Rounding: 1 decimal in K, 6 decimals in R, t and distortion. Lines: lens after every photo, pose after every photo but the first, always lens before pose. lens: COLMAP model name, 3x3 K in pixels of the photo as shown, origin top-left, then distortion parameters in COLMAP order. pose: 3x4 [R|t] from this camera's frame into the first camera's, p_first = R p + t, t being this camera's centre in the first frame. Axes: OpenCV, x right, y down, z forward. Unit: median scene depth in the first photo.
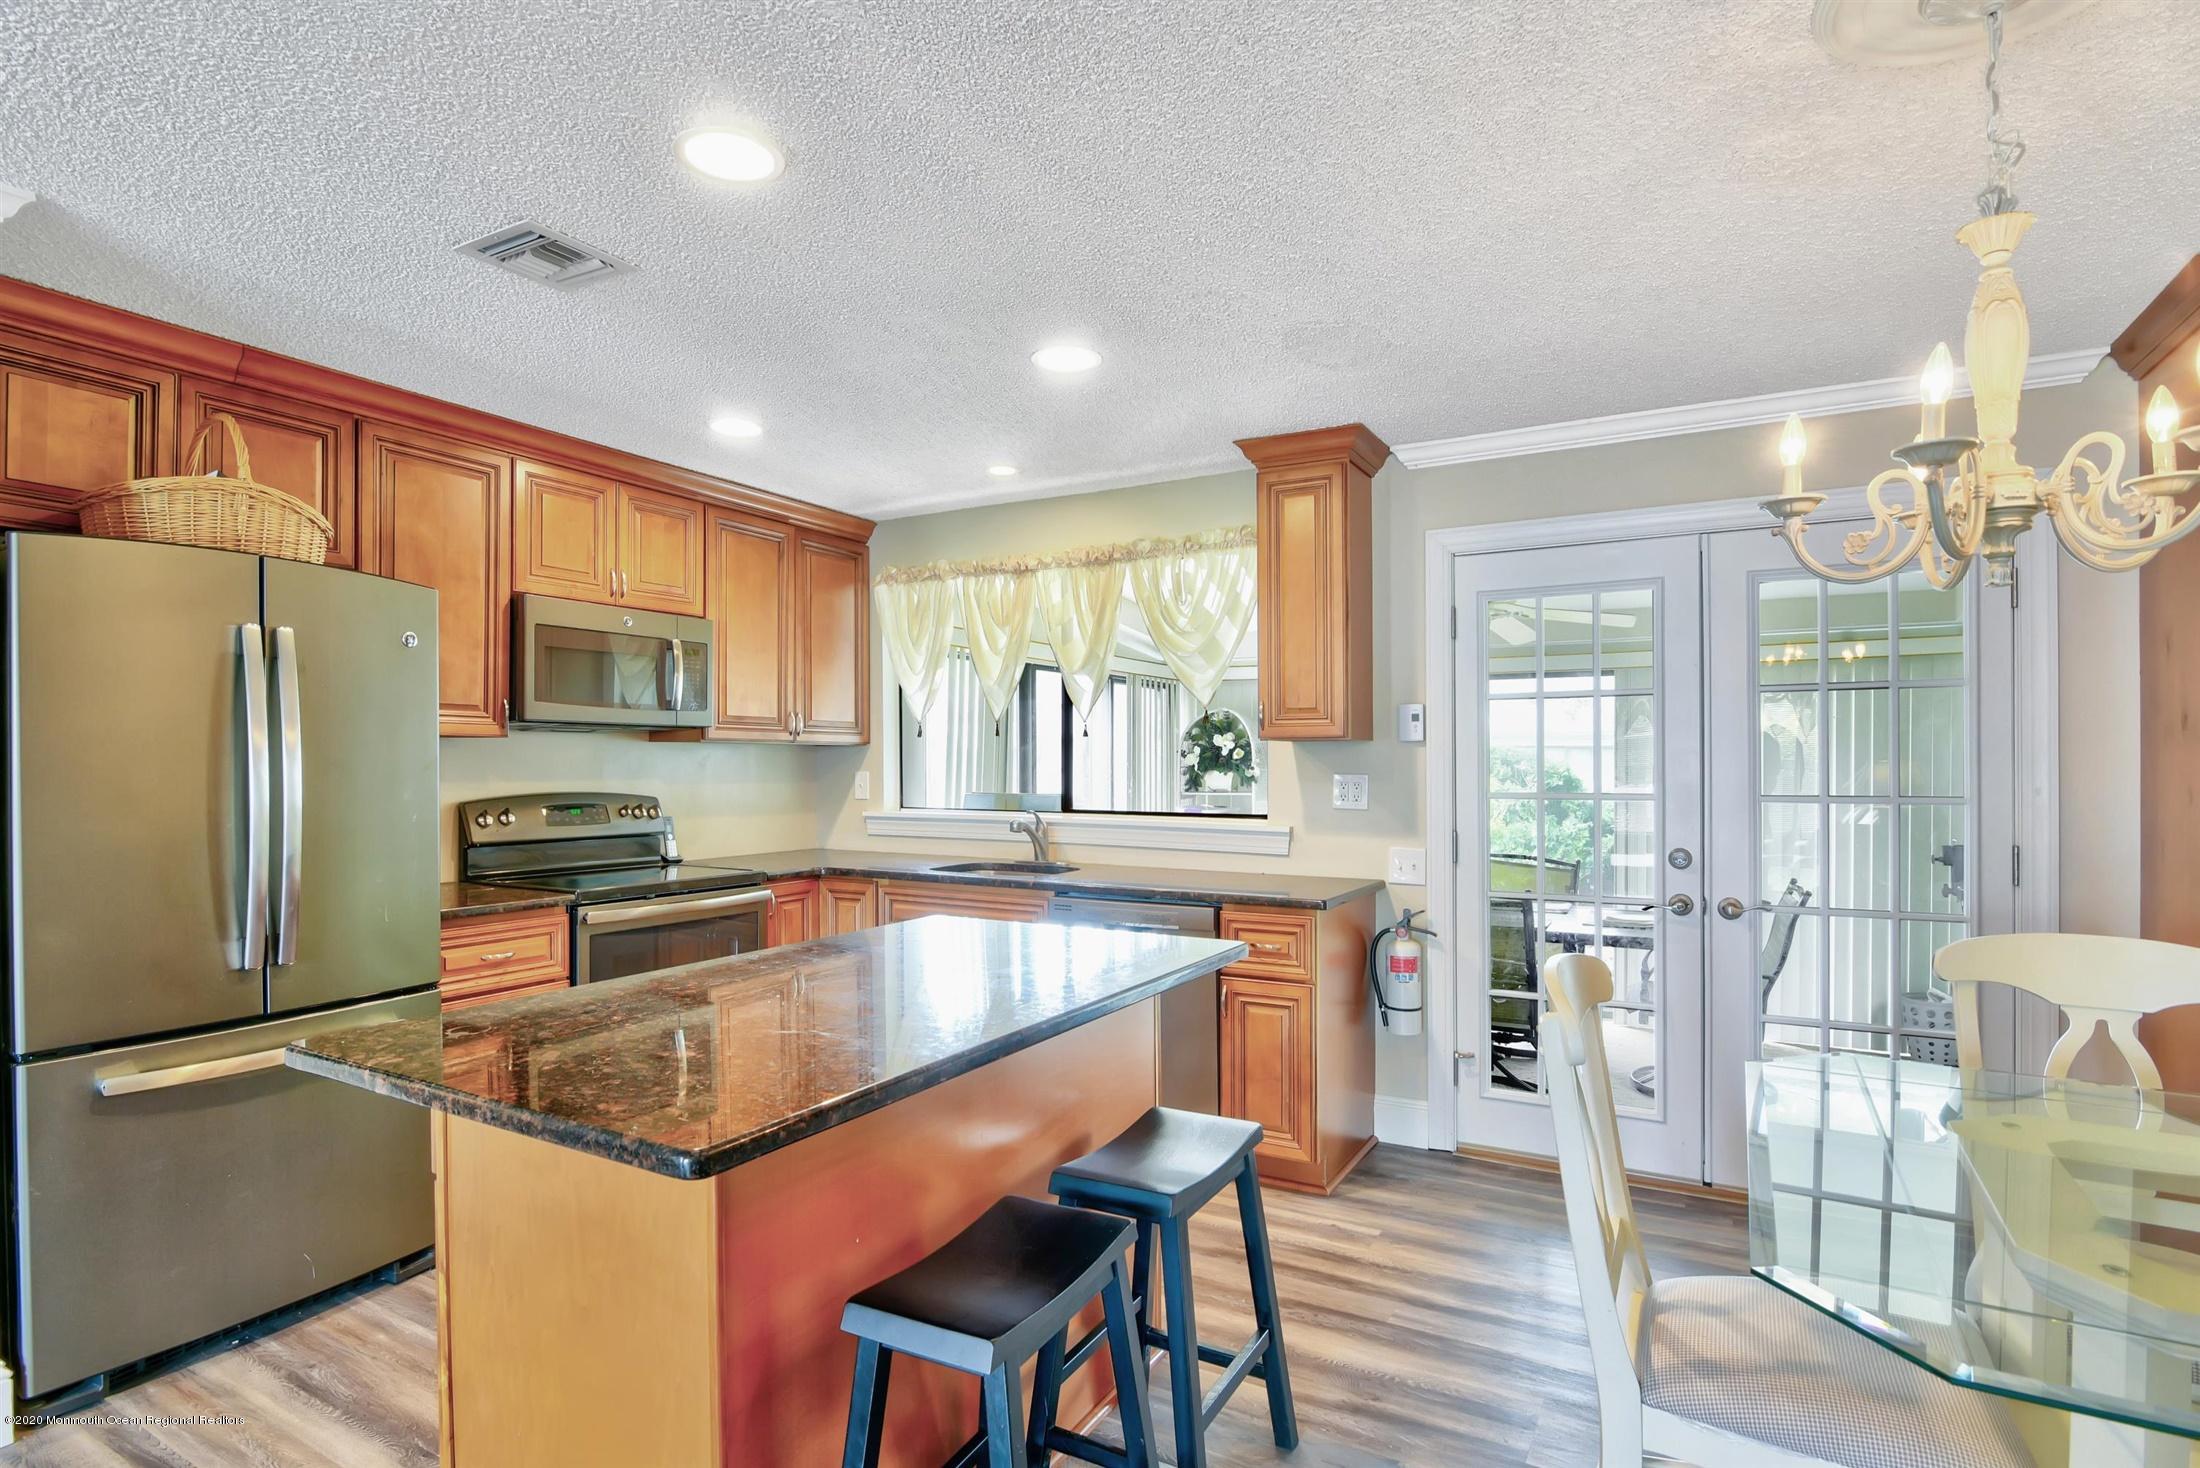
lens RADIAL K [[1106.1, 0, 1086.8], [0, 1106.1, 751.8], [0, 0, 1]] dist [0.001120, 0.000419]
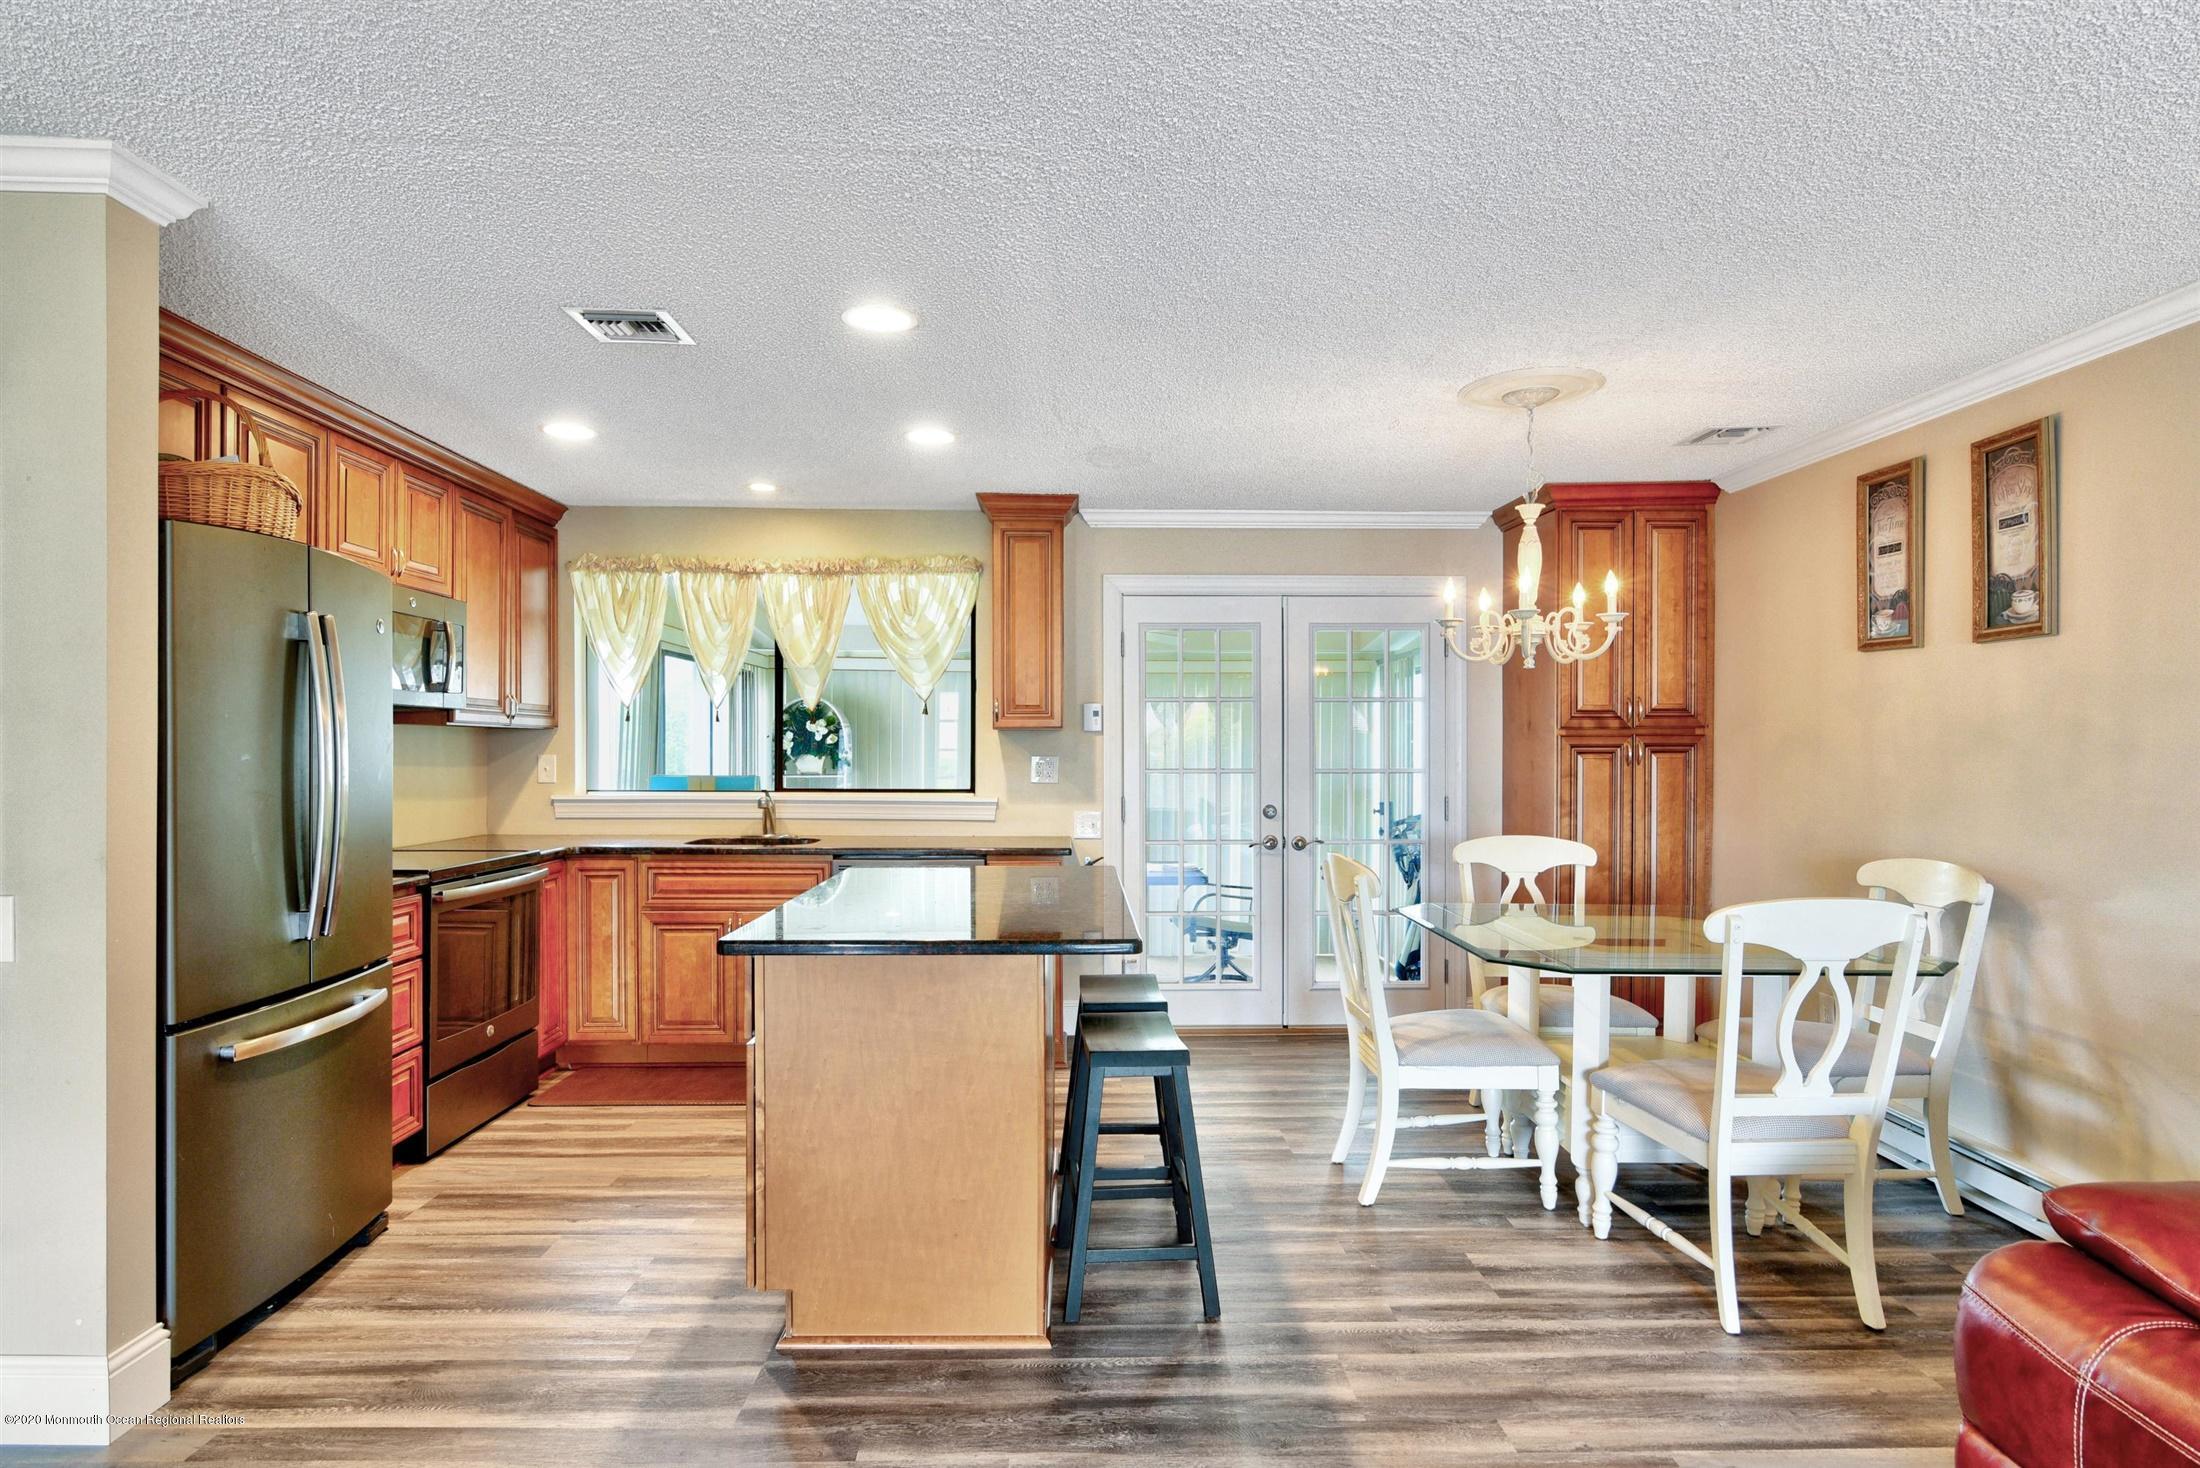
lens RADIAL K [[1134.2, 0, 1105.3], [0, 1134.2, 742.1], [0, 0, 1]] dist [-0.001676, -0.000284]
pose [[0.858895, 0.005287, 0.512124, -0.365358], [-0.007845, 0.999965, 0.002834, -0.000702], [-0.512091, -0.006452, 0.858907, -0.169922]]
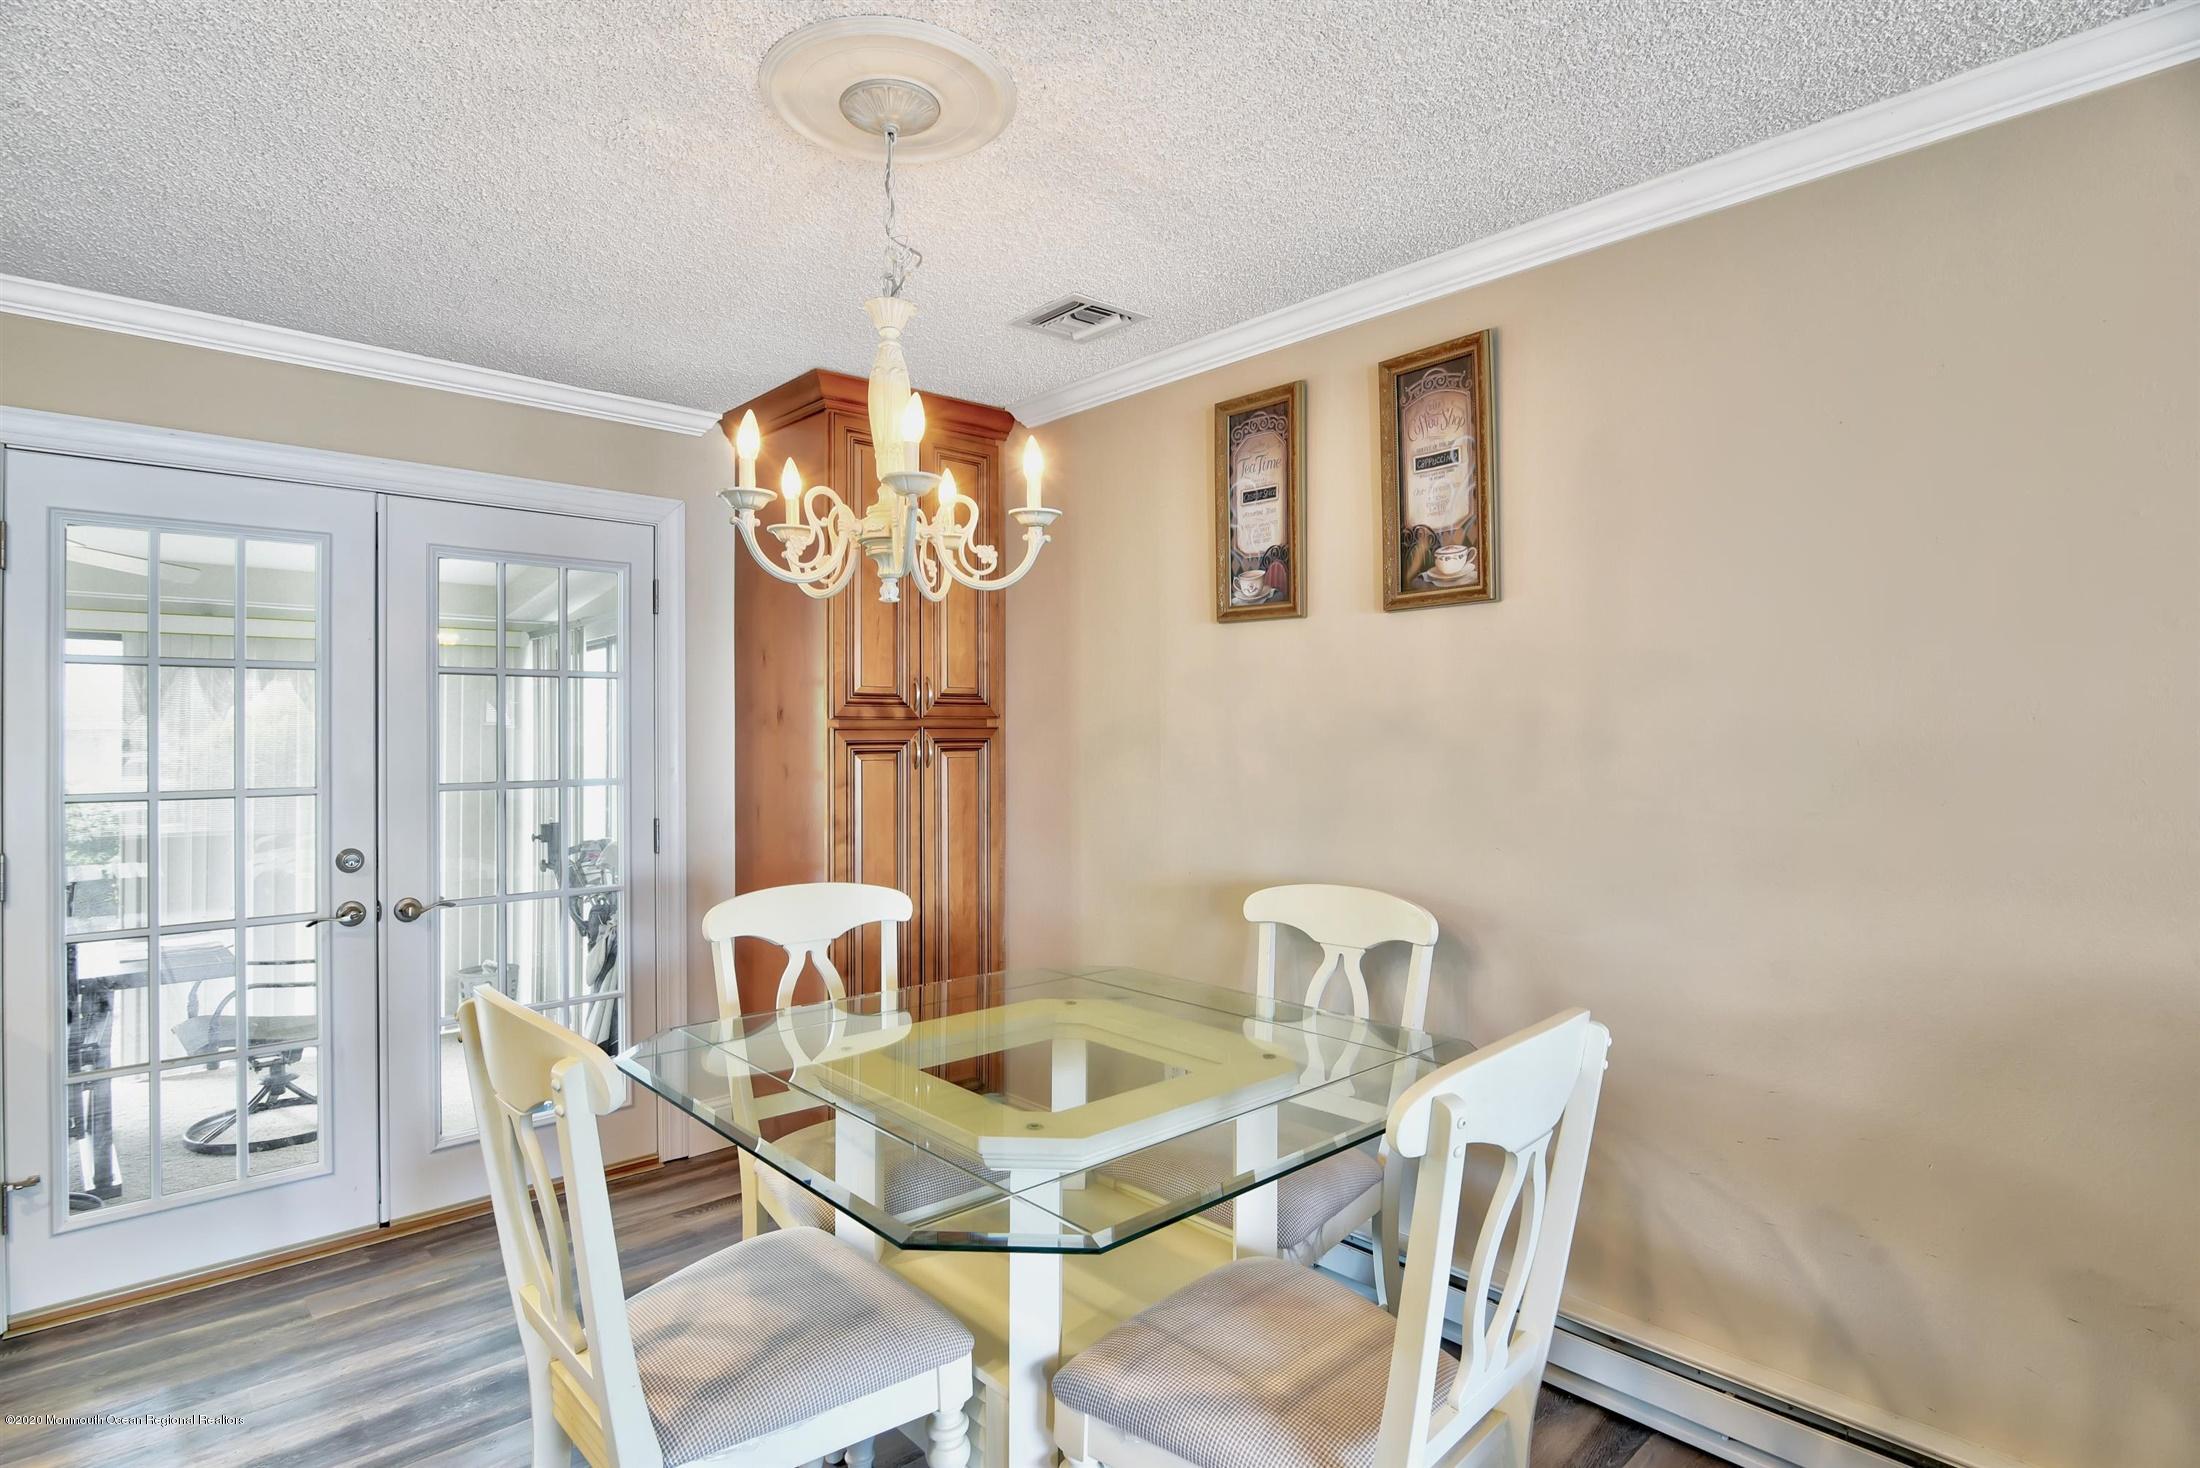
lens RADIAL K [[1099.3, 0, 1100.9], [0, 1099.3, 730.9], [0, 0, 1]] dist [-0.022076, -0.000660]
pose [[0.297967, 0.007550, 0.954546, -0.086351], [-0.002690, 0.999971, -0.007070, -0.000977], [-0.954572, -0.000461, 0.297979, 0.149220]]
